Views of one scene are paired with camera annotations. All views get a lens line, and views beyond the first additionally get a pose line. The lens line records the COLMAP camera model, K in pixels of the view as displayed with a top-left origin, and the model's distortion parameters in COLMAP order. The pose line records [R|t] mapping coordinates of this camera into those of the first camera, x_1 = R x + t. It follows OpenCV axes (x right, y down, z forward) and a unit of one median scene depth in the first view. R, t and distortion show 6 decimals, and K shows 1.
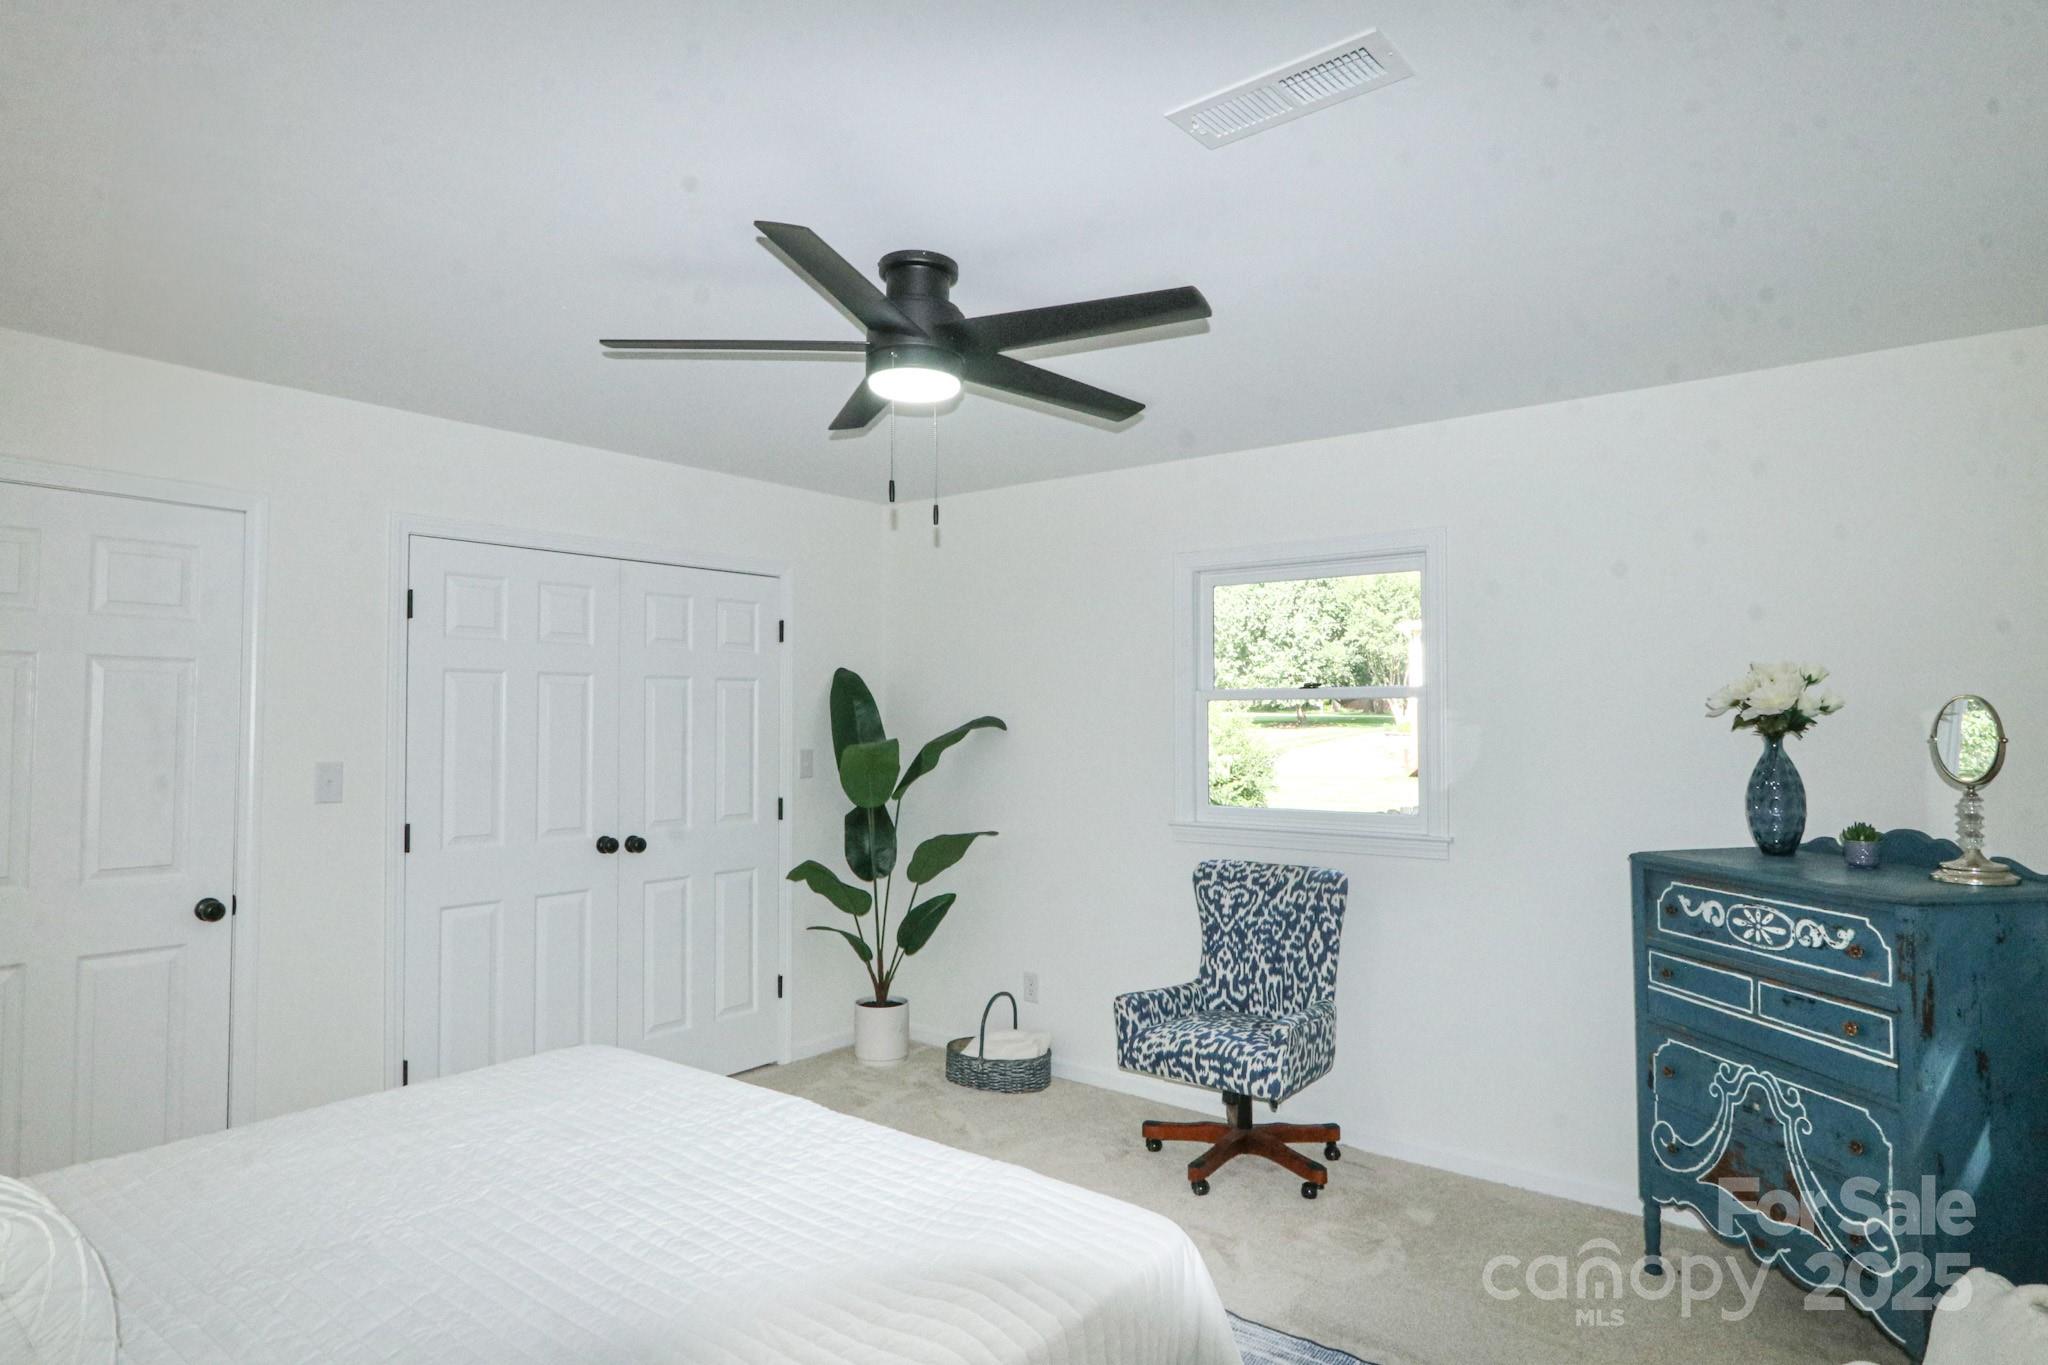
lens RADIAL K [[1125.1, 0, 1024.0], [0, 1125.1, 682.5], [0, 0, 1]] dist [0.000992, 0.000197]
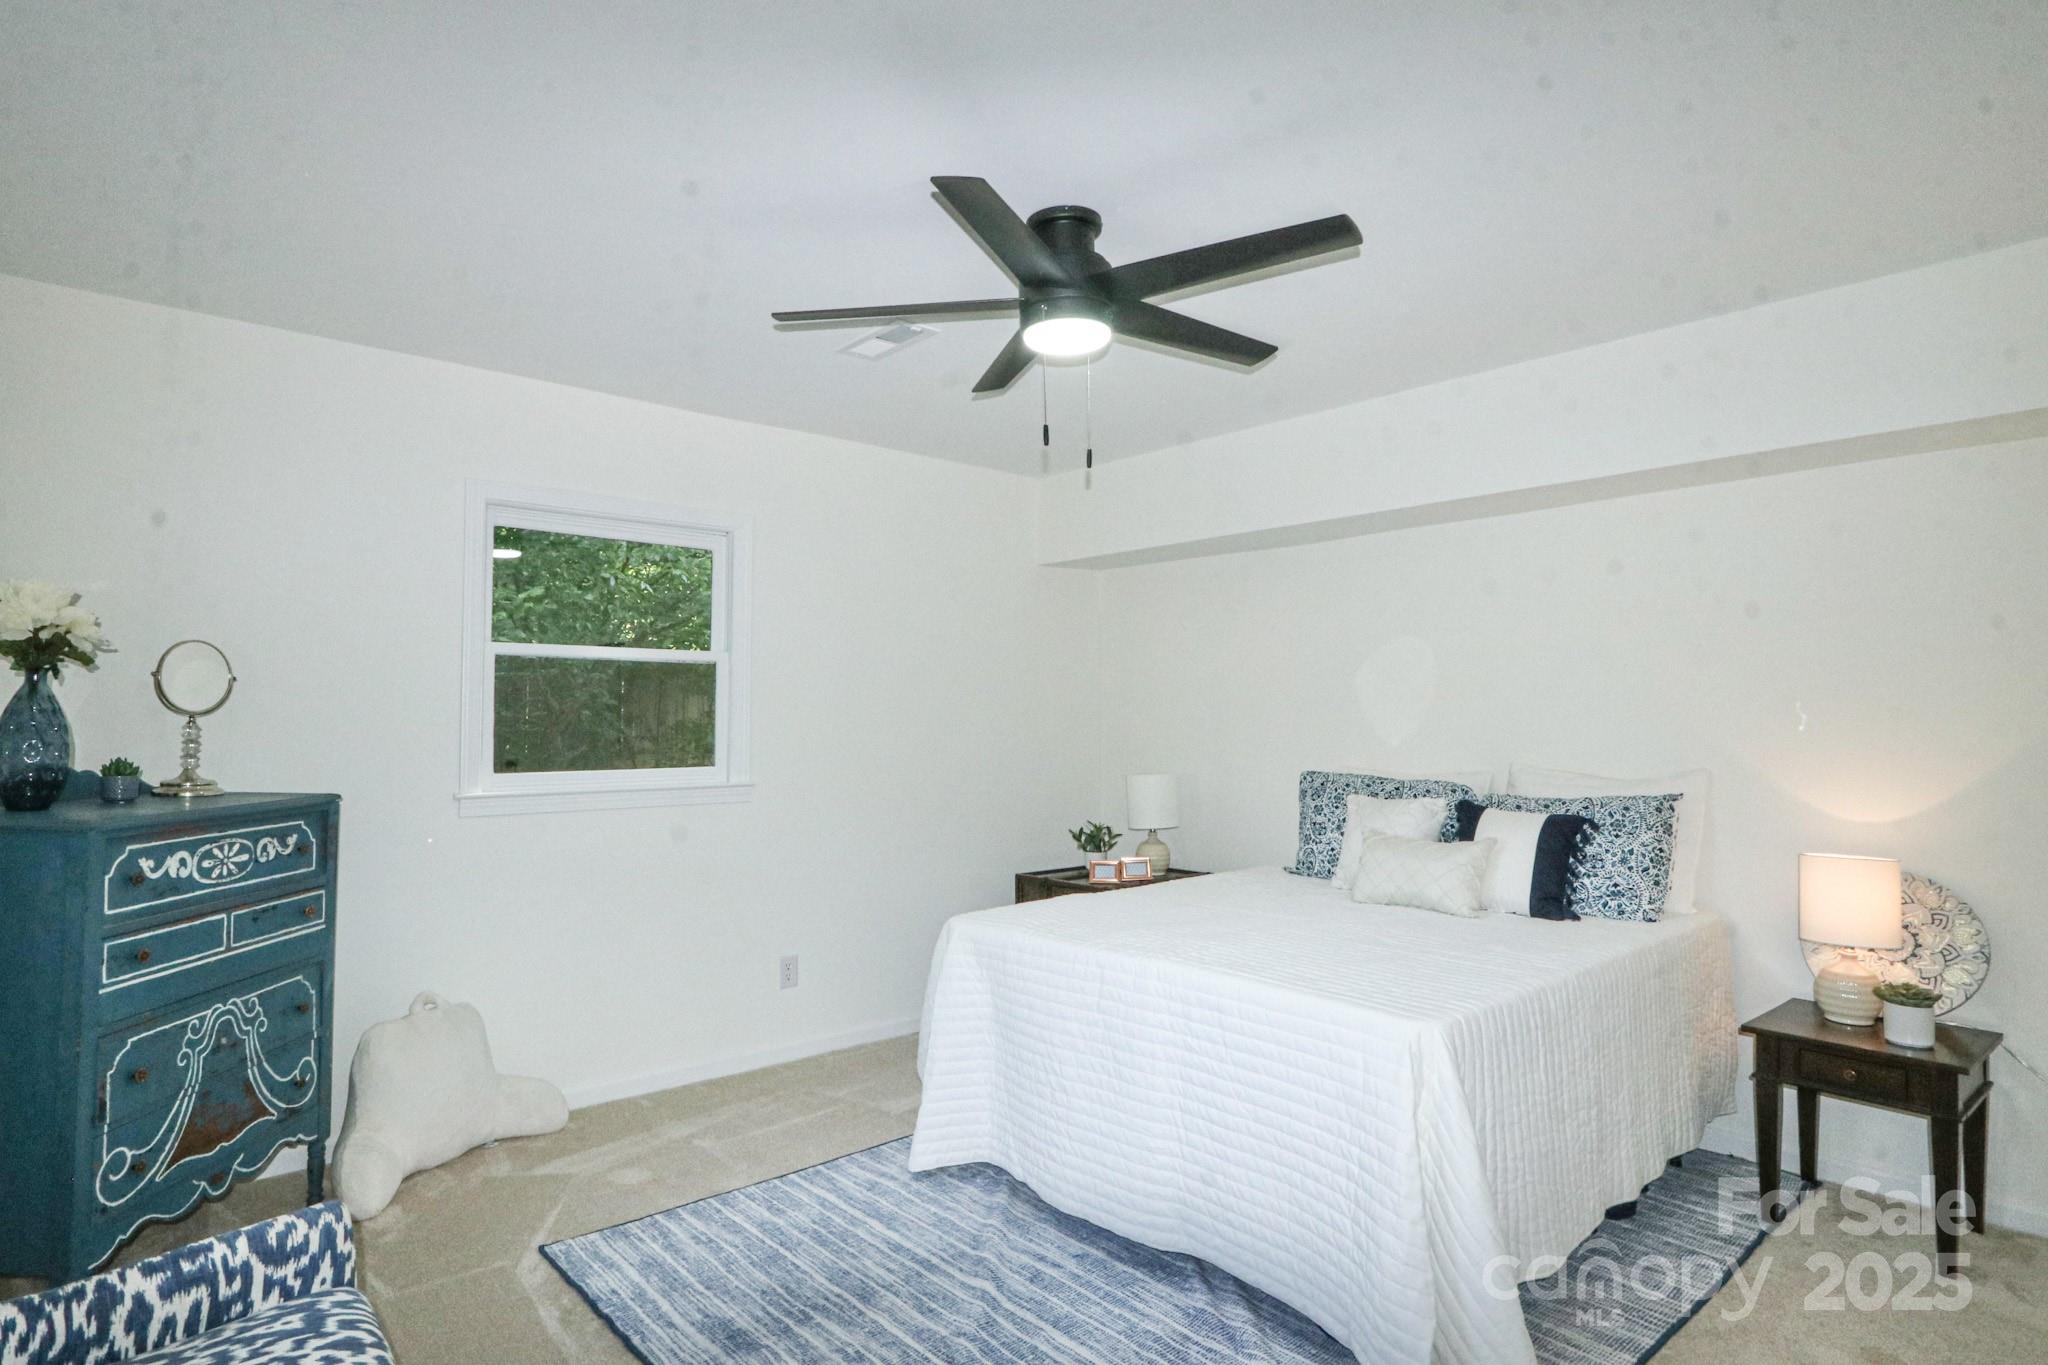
lens RADIAL K [[1125.1, 0, 1024.0], [0, 1125.1, 682.5], [0, 0, 1]] dist [0.000992, 0.000197]
pose [[-0.984816, 0.001989, 0.173593, -0.223636], [-0.009829, 0.997691, -0.067194, 0.119600], [-0.173325, -0.067880, -0.982523, 1.883999]]
